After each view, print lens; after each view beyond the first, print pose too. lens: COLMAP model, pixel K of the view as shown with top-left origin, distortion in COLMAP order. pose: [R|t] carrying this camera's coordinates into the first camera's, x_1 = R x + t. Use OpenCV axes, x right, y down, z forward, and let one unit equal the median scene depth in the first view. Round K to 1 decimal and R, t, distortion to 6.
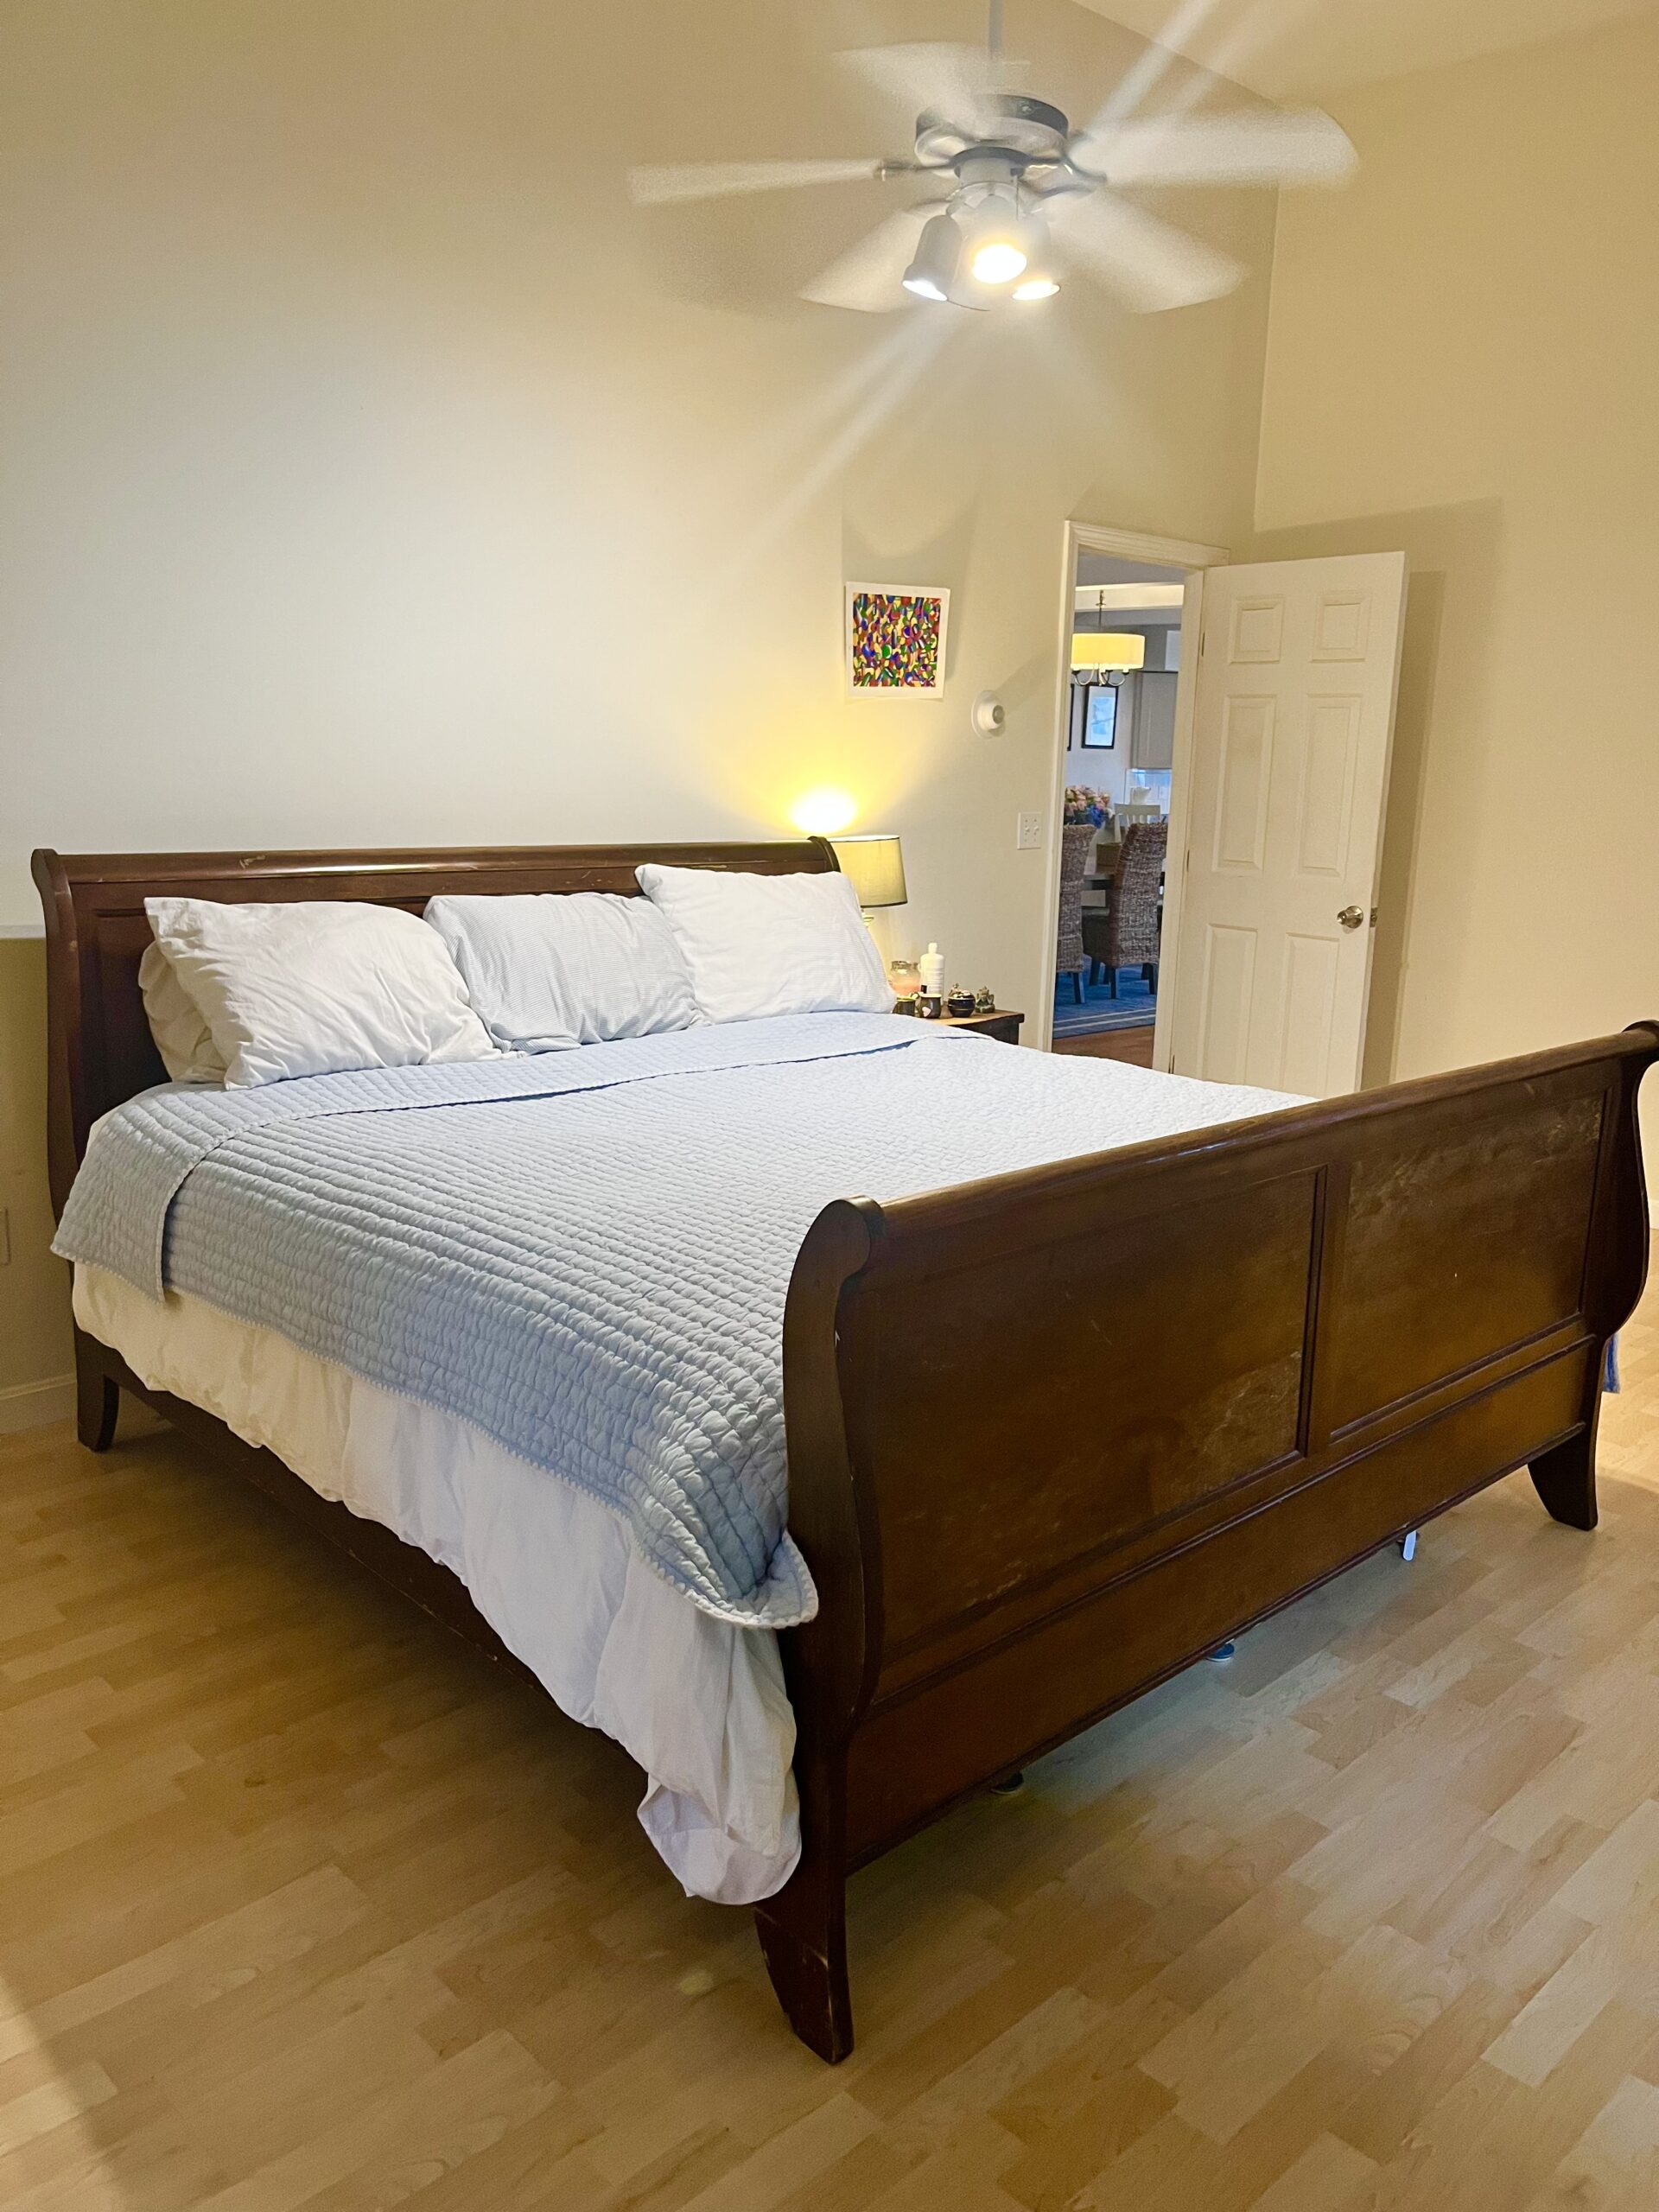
lens RADIAL K [[1671.6, 0, 836.1], [0, 1671.6, 1109.6], [0, 0, 1]] dist [0.056381, -0.080495]
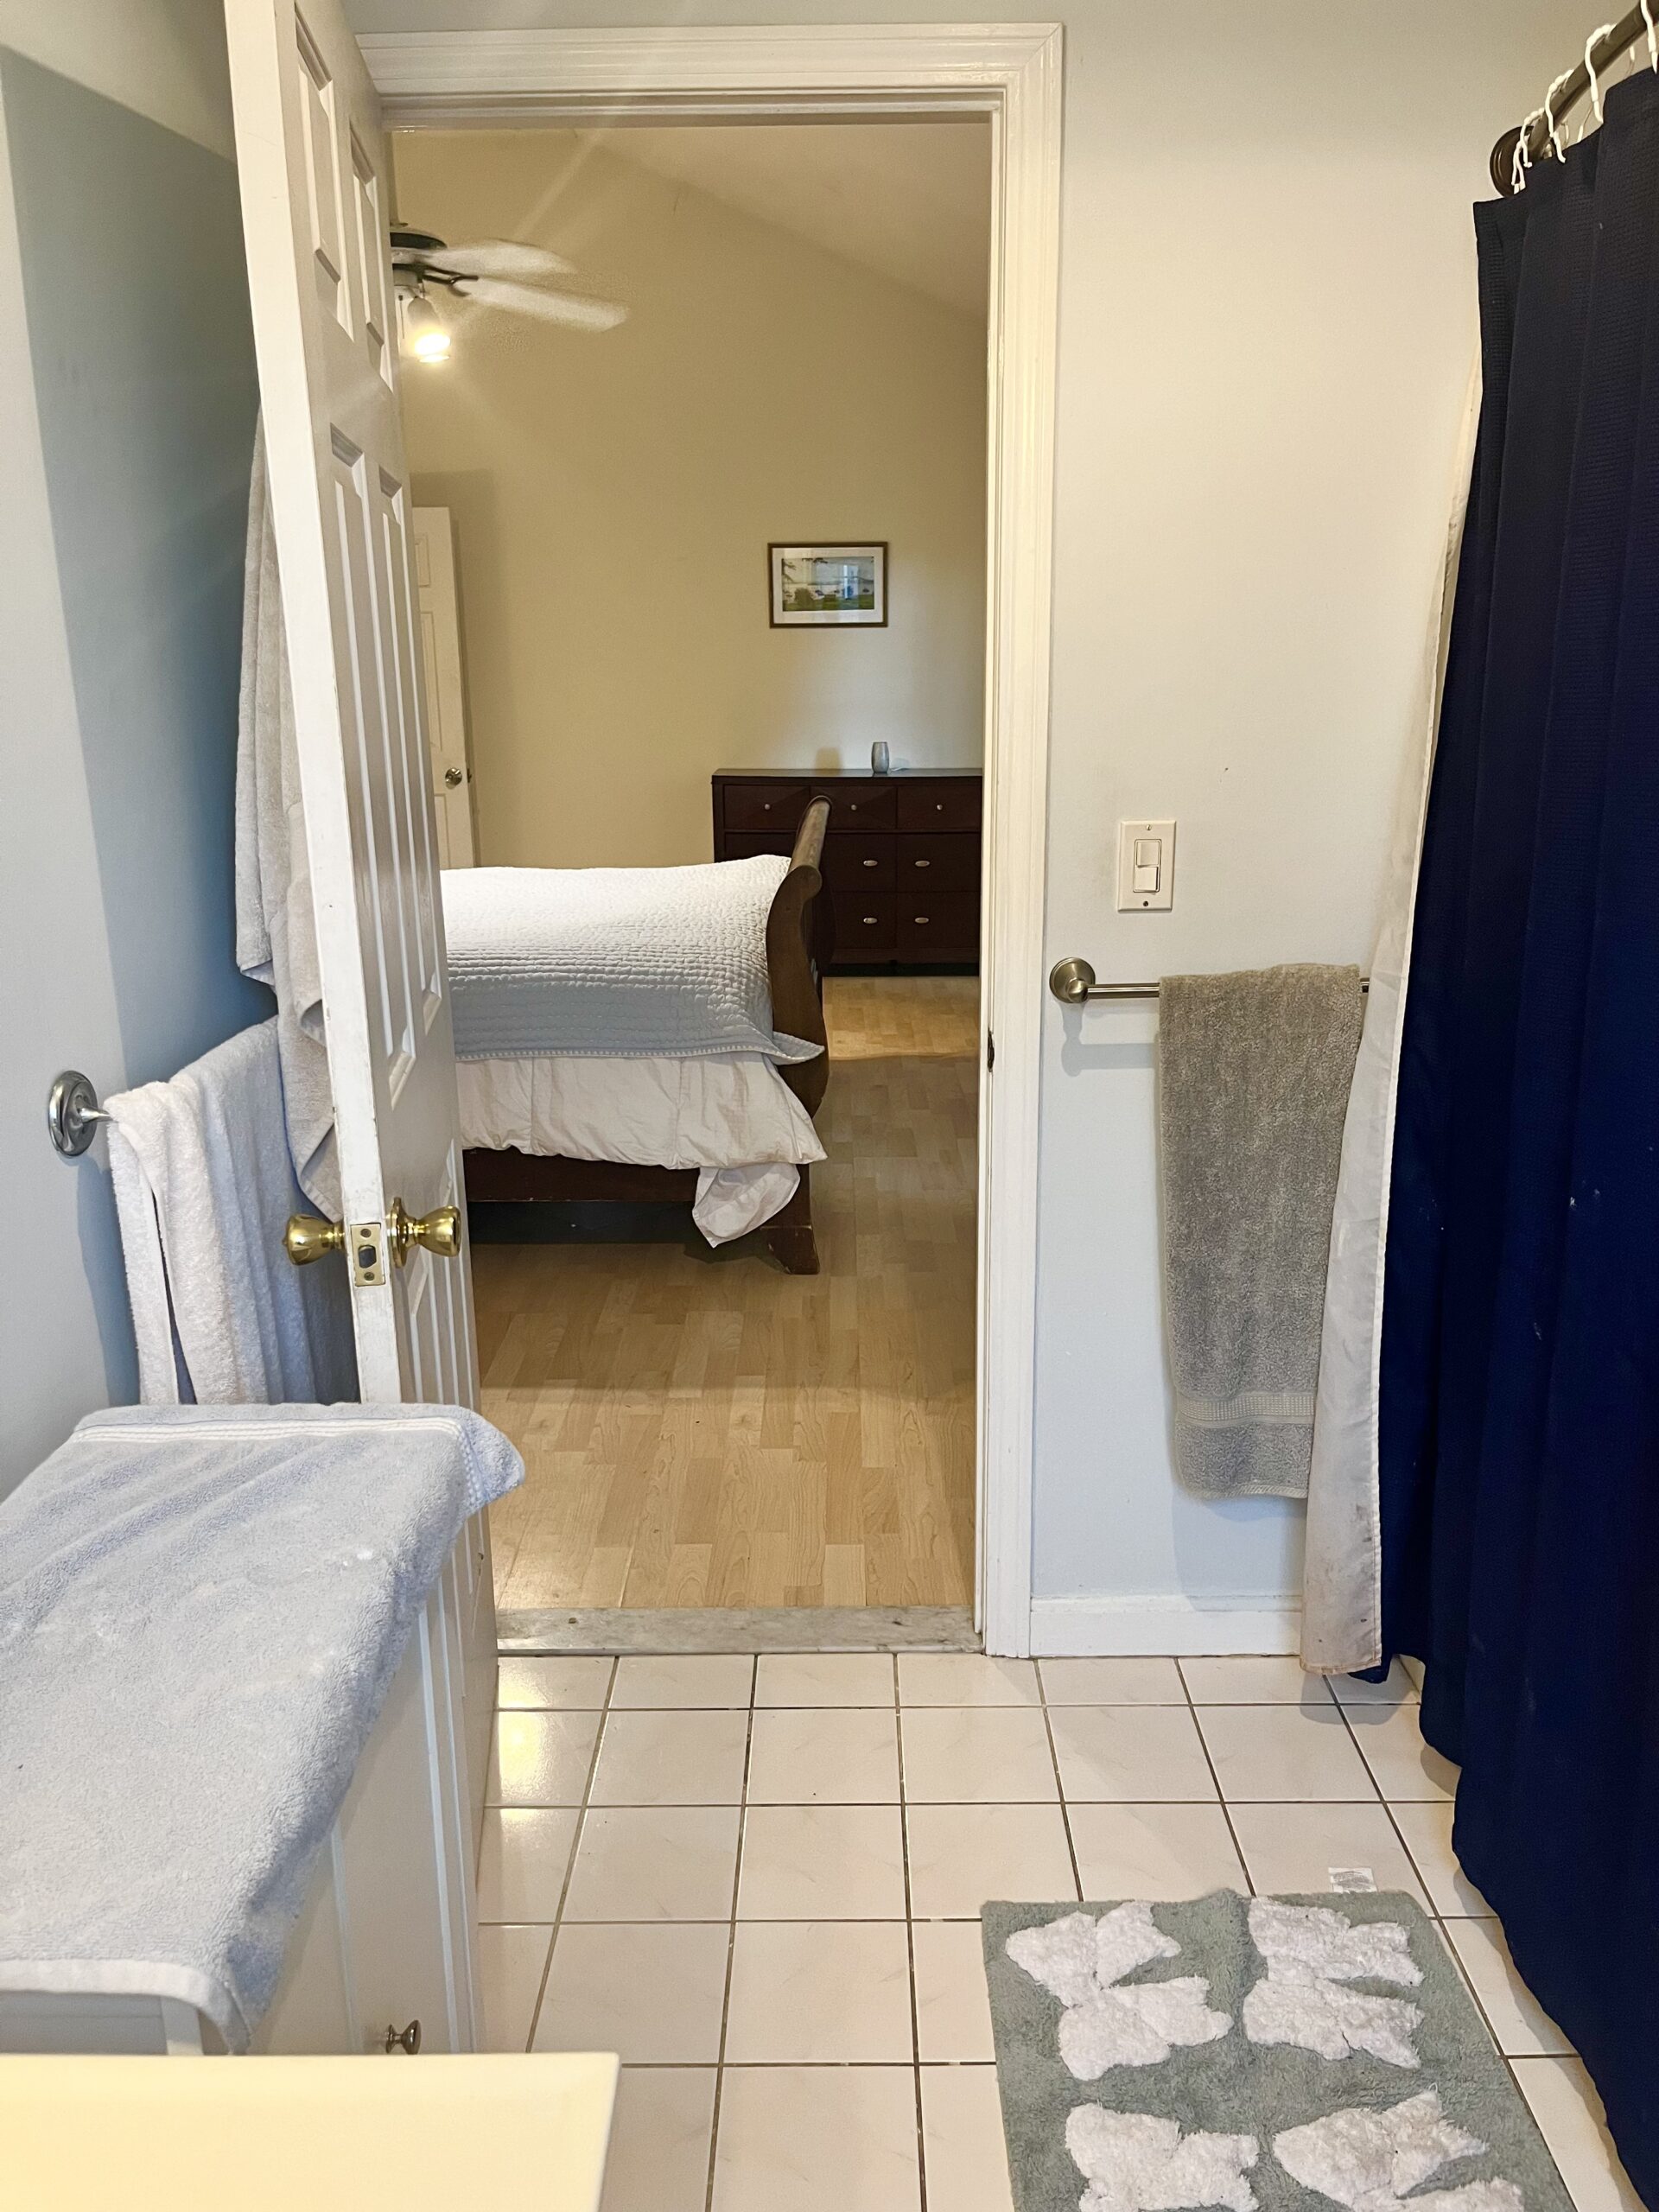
lens RADIAL K [[1671.6, 0, 831.9], [0, 1671.6, 1111.1], [0, 0, 1]] dist [0.056381, -0.080495]
pose [[0.697239, -0.215734, 0.683606, -0.549447], [0.174475, 0.976034, 0.130065, 0.031912], [-0.695282, 0.028585, 0.718169, -0.221113]]
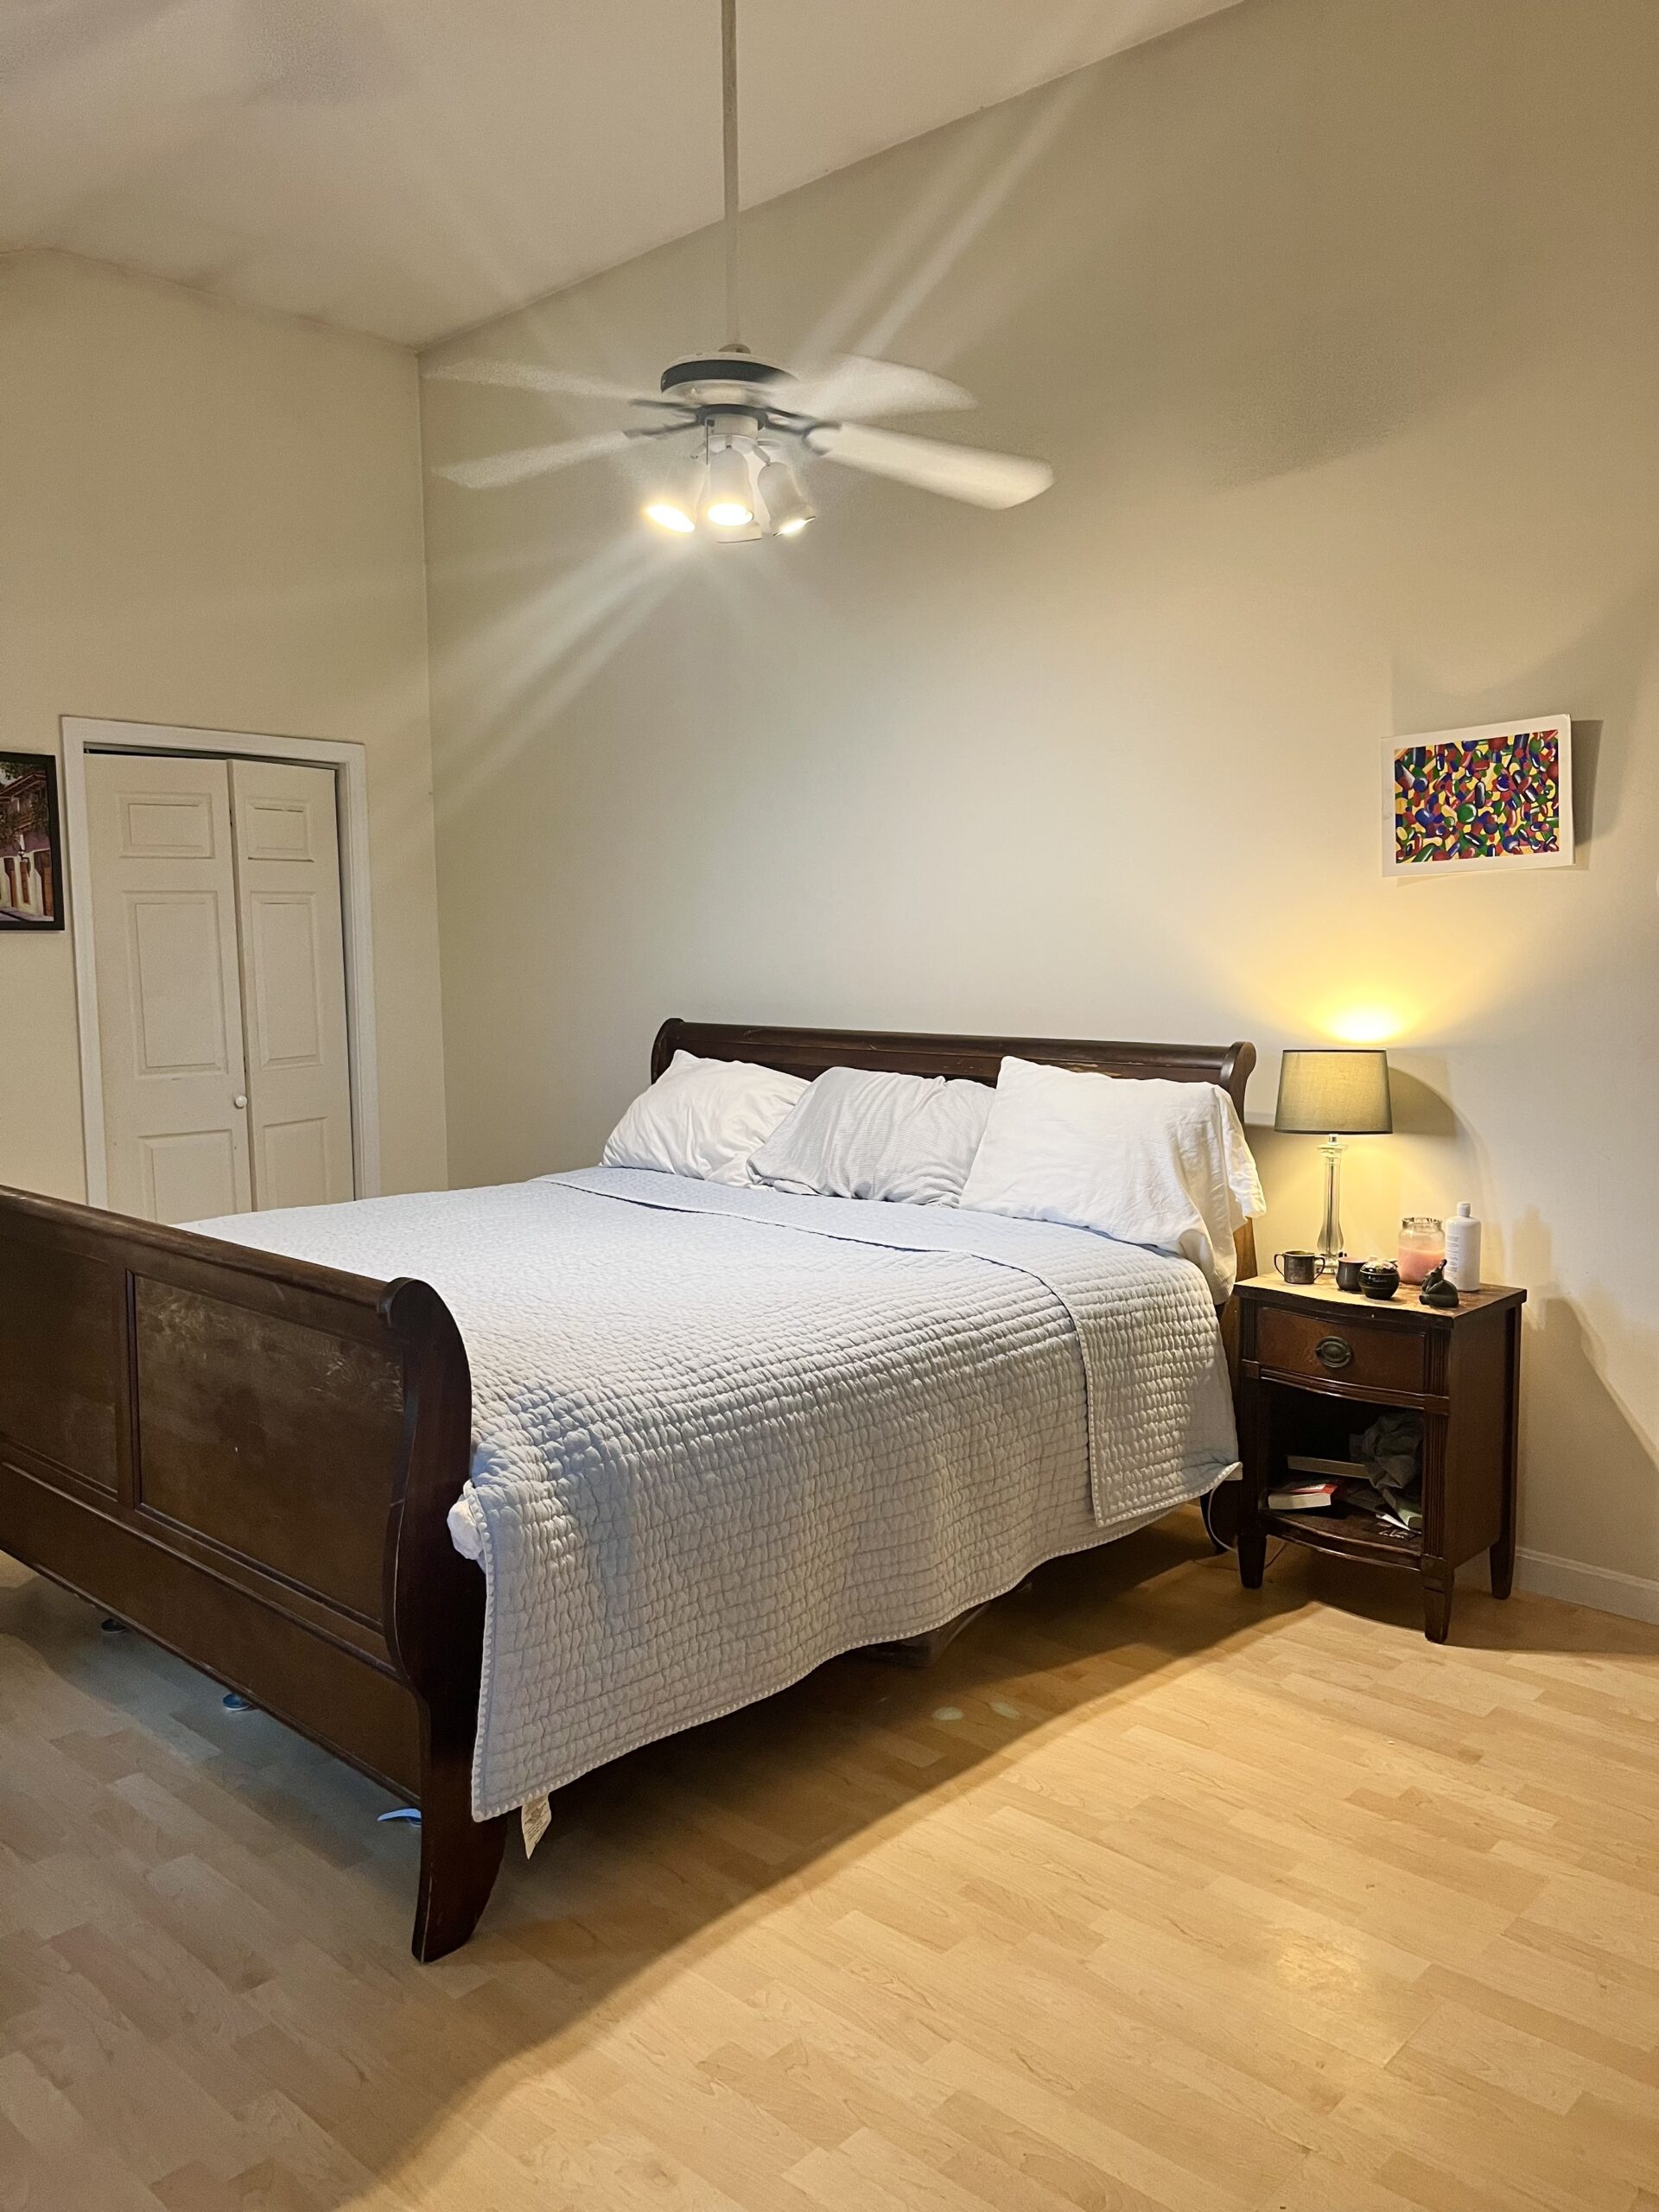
lens RADIAL K [[1671.6, 0, 844.0], [0, 1671.6, 1092.3], [0, 0, 1]] dist [0.056381, -0.080495]
pose [[0.059131, 0.067219, -0.995985, 0.785710], [-0.201112, 0.978075, 0.054071, -0.136201], [0.977782, 0.197107, 0.071353, 0.704130]]
